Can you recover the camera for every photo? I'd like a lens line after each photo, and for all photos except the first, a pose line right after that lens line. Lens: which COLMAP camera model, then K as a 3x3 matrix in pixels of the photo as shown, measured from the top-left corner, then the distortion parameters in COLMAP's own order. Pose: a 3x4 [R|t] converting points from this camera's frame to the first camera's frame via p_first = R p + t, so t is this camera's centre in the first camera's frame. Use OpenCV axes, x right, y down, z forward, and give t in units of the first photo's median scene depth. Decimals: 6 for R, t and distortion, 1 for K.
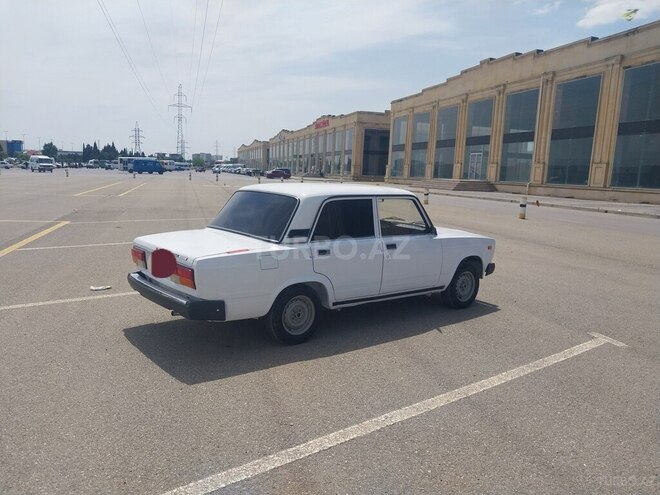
lens RADIAL K [[519.2, 0, 325.8], [0, 519.2, 258.7], [0, 0, 1]] dist [0.036041, -0.057427]
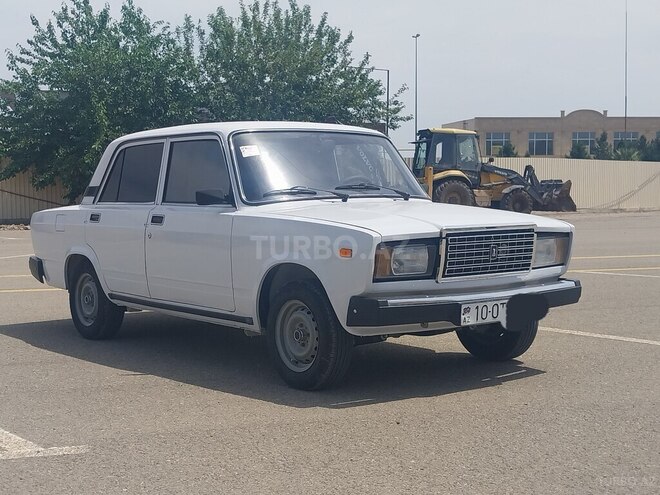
lens RADIAL K [[1040.5, 0, 308.5], [0, 1040.5, 273.6], [0, 0, 1]] dist [0.018799, 0.200458]
pose [[-0.028071, 0.043886, -0.998642, 1.072053], [-0.153549, 0.986990, 0.047690, -0.037599], [0.987742, 0.154679, -0.020967, 0.990817]]
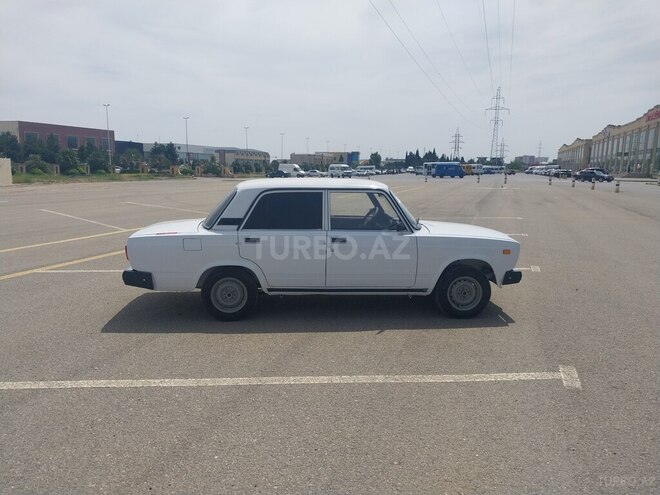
lens RADIAL K [[519.2, 0, 325.8], [0, 519.2, 258.7], [0, 0, 1]] dist [0.036041, -0.057427]
pose [[0.828127, 0.069627, -0.556200, 0.542060], [-0.073950, 0.997153, 0.014722, -0.000971], [0.555642, 0.028939, 0.830918, 0.135071]]
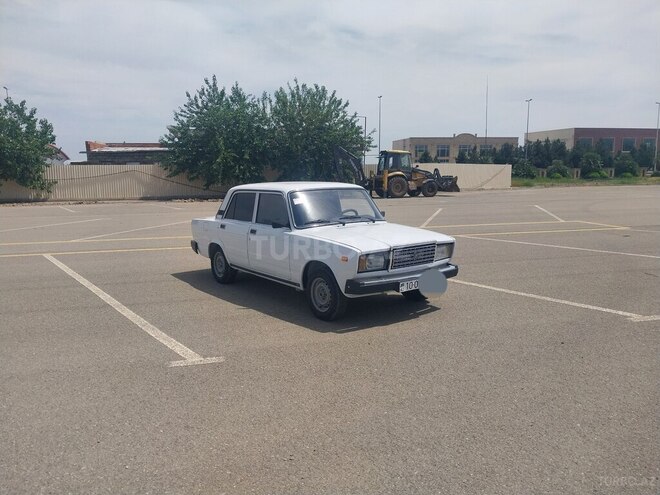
lens RADIAL K [[522.0, 0, 311.6], [0, 522.0, 248.5], [0, 0, 1]] dist [0.005657, -0.002895]
pose [[-0.052984, 0.107502, -0.992792, 1.102483], [-0.151629, 0.981795, 0.114403, -0.119784], [0.987016, 0.156598, -0.035719, 0.975724]]
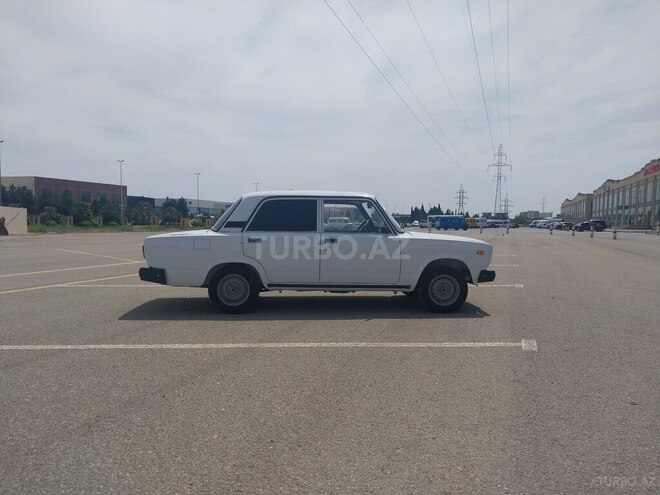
lens RADIAL K [[516.8, 0, 331.3], [0, 516.8, 260.7], [0, 0, 1]] dist [0.061094, -0.107857]
pose [[0.825855, 0.012540, -0.563743, 0.623418], [-0.073733, 0.993570, -0.085914, 0.094653], [0.559041, 0.112519, 0.821470, 0.070917]]
